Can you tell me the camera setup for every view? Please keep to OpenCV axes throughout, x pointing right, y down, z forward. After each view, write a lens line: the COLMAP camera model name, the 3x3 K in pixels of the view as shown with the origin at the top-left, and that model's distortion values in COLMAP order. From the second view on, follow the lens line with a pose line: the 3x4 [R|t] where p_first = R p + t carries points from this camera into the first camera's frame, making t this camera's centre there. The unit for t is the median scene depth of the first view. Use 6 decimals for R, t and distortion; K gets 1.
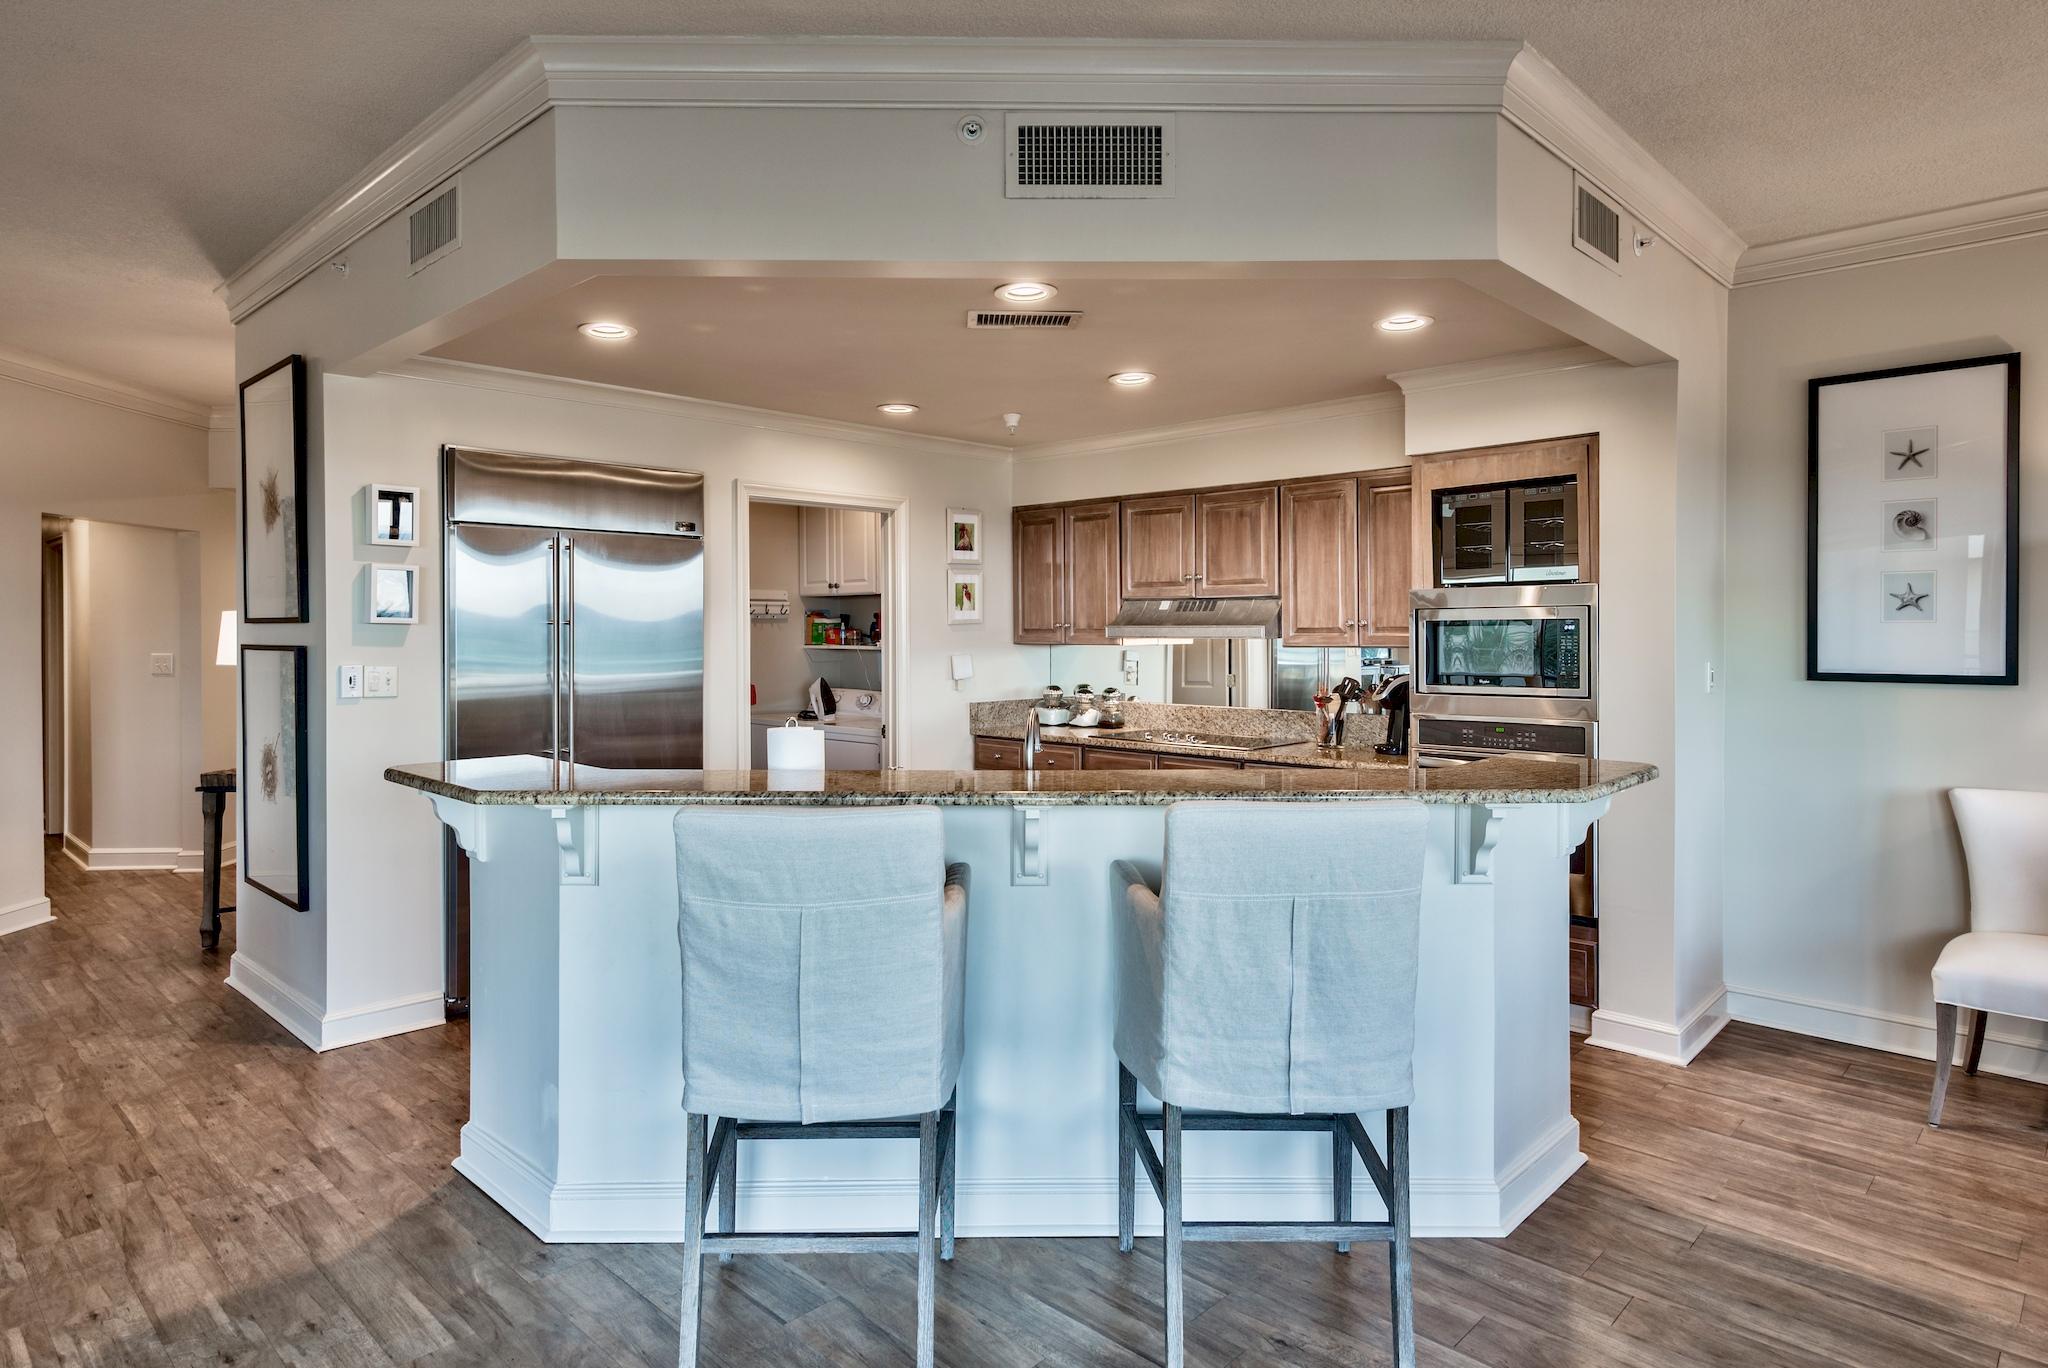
lens RADIAL K [[1200.7, 0, 1019.7], [0, 1200.7, 637.4], [0, 0, 1]] dist [0.009685, 0.002891]
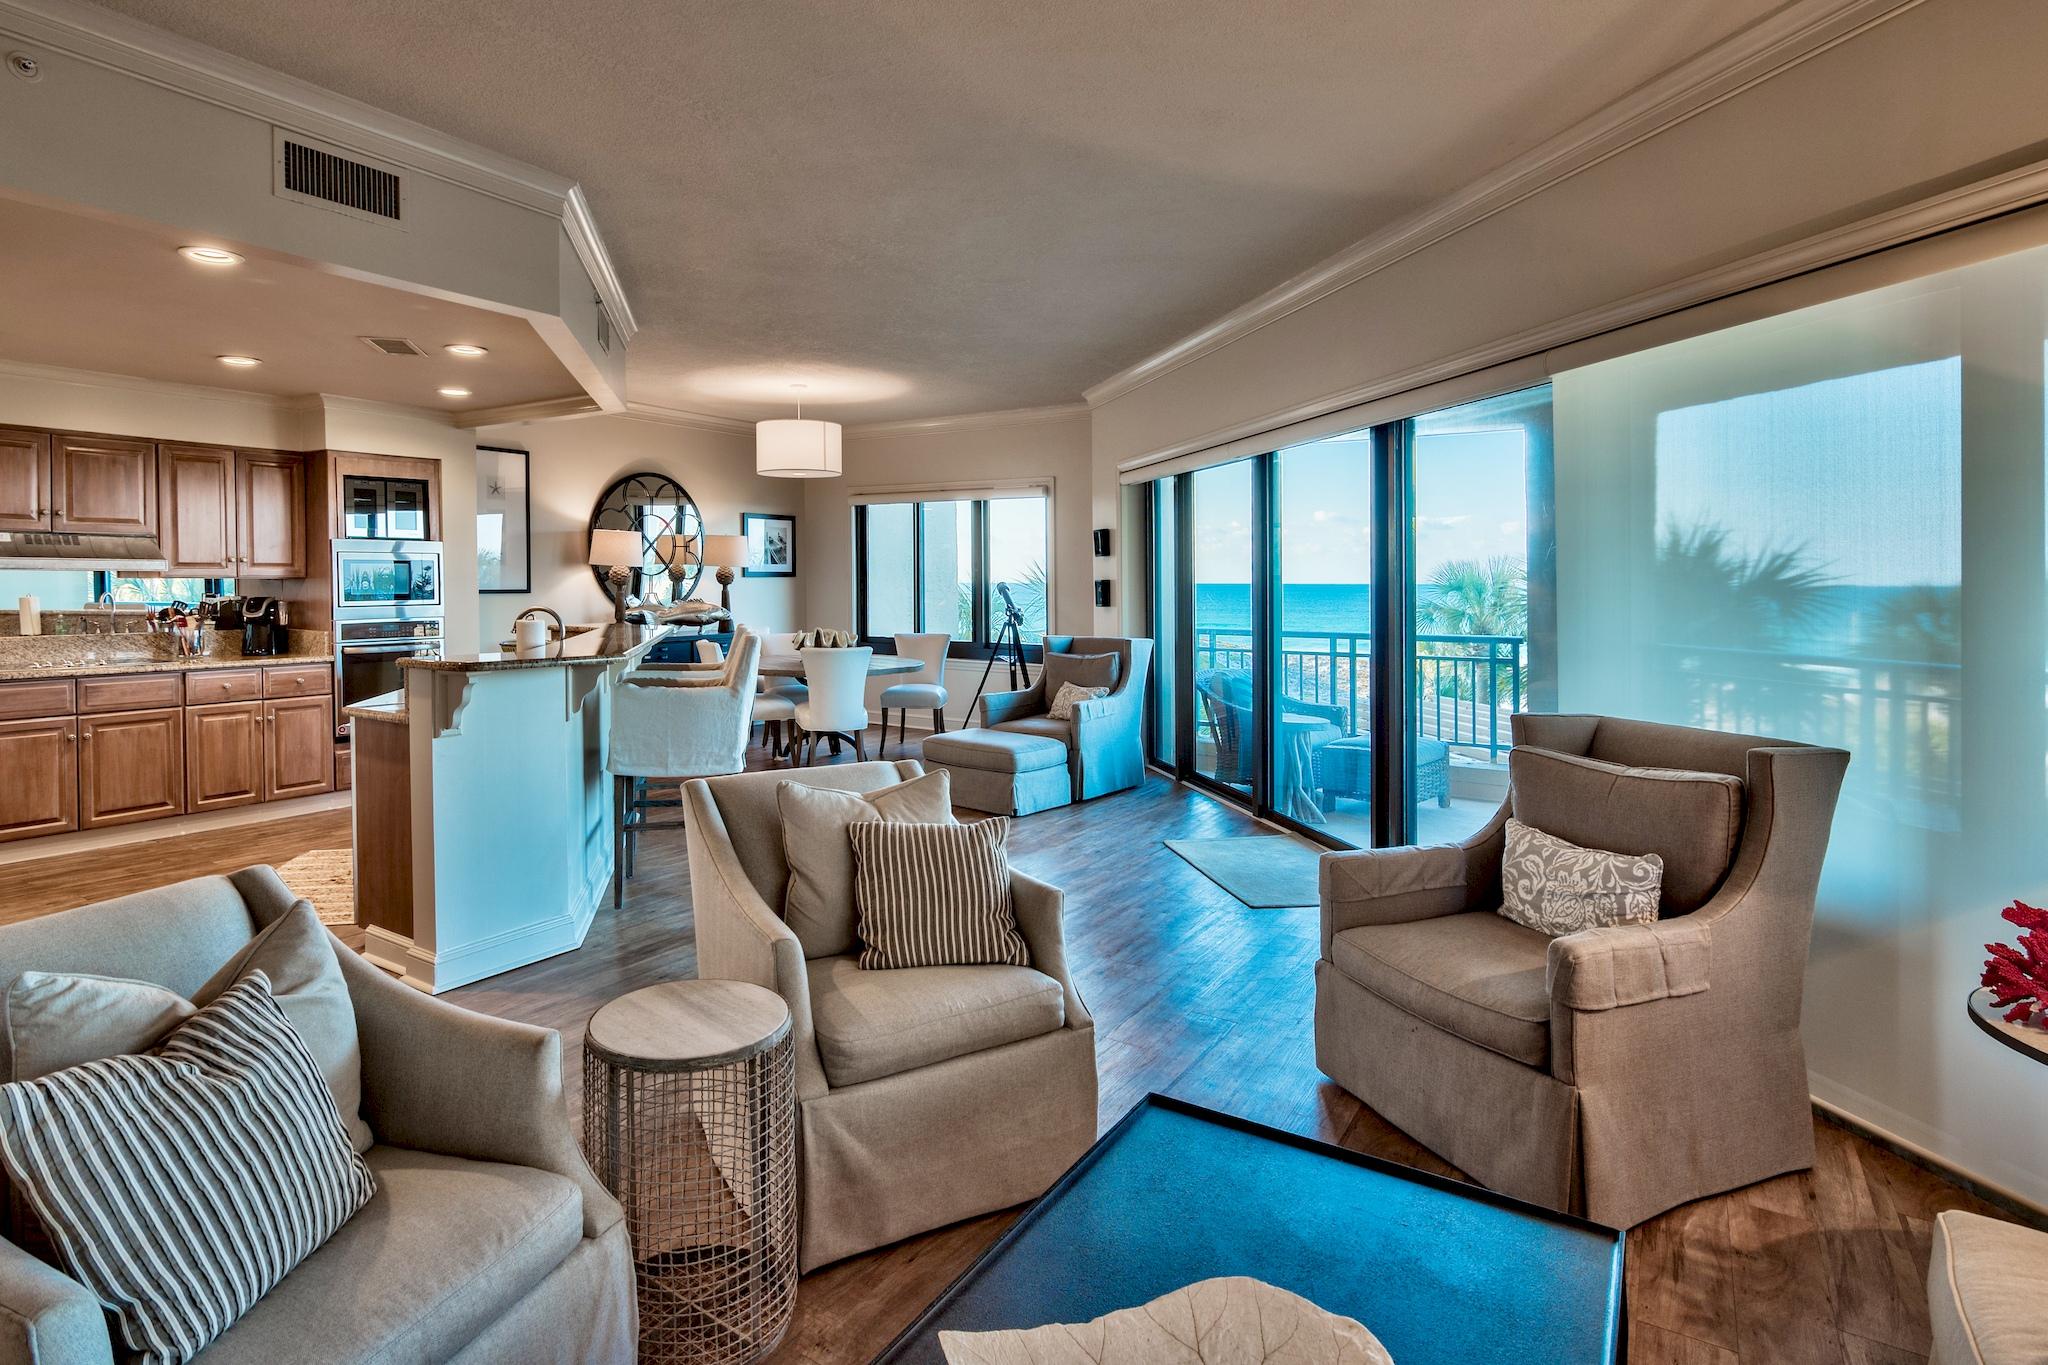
lens RADIAL K [[1037.4, 0, 1015.4], [0, 1037.4, 590.0], [0, 0, 1]] dist [-0.000089, 0.000242]
pose [[-0.234817, -0.007176, 0.972013, -1.130592], [0.005861, 0.999944, 0.008798, 0.018130], [-0.972022, 0.007763, -0.234761, 0.471427]]
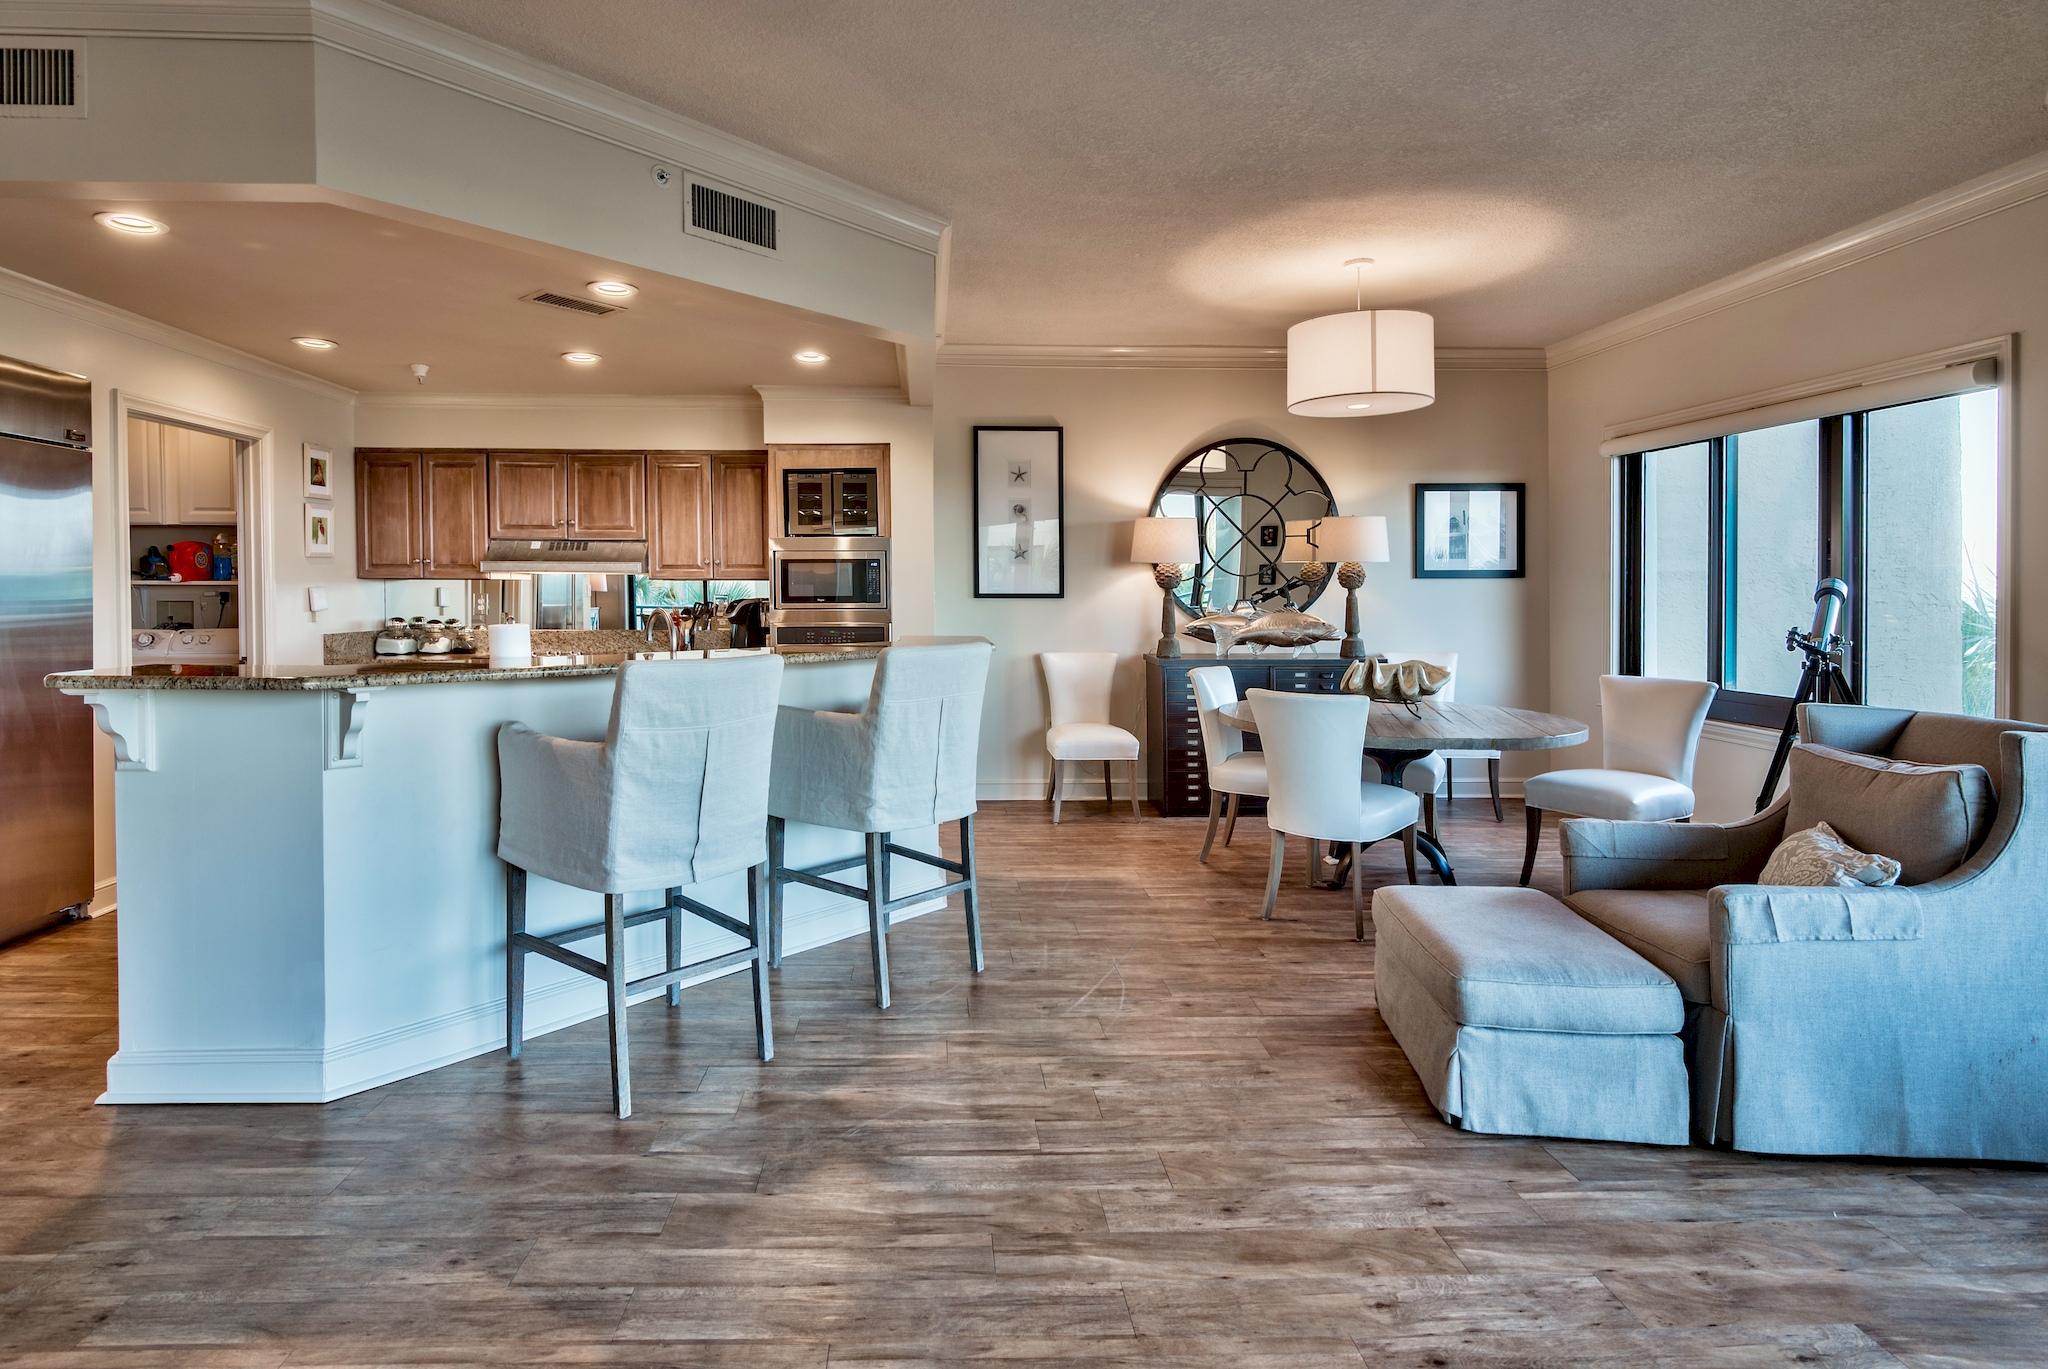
lens RADIAL K [[1037.4, 0, 1015.4], [0, 1037.4, 592.0], [0, 0, 1]] dist [-0.000089, 0.000242]
pose [[0.667594, 0.001931, 0.744523, -0.394664], [0.003626, 0.999976, -0.005845, 0.033212], [-0.744517, 0.006602, 0.667571, -0.043892]]
